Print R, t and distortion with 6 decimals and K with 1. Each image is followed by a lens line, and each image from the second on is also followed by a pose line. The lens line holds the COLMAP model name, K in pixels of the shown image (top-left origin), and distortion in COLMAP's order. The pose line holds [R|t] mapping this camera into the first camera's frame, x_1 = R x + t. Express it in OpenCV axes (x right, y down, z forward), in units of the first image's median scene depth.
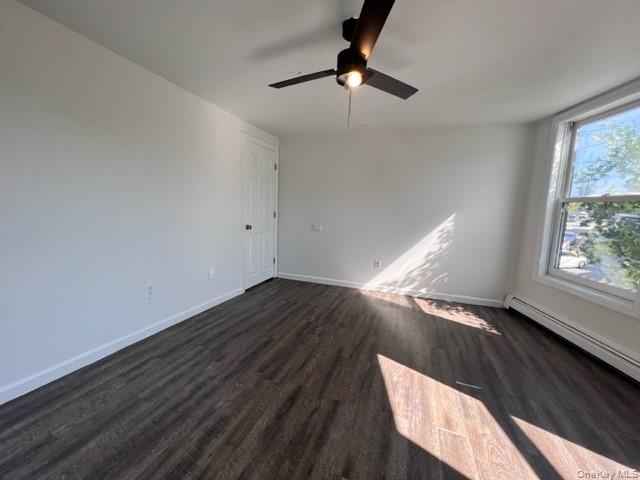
lens RADIAL K [[254.8, 0, 319.1], [0, 254.8, 239.7], [0, 0, 1]] dist [-0.000170, -0.000025]
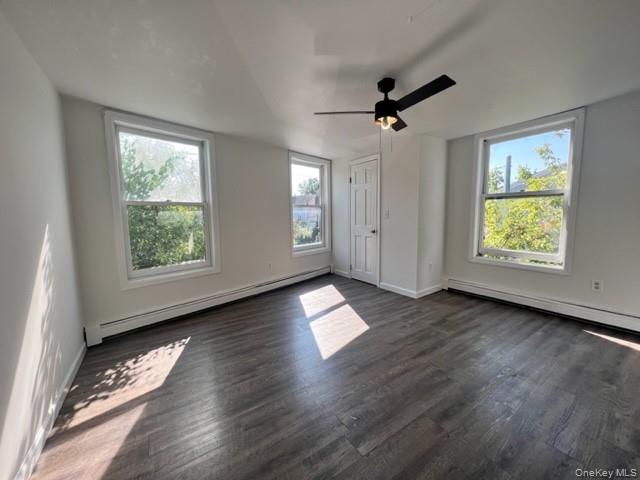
lens RADIAL K [[254.8, 0, 318.3], [0, 254.8, 236.0], [0, 0, 1]] dist [-0.000170, -0.000025]
pose [[-0.801615, -0.081073, 0.592317, -0.251613], [0.061078, 0.974473, 0.216039, -0.199905], [-0.594712, 0.209357, -0.776200, 1.368409]]
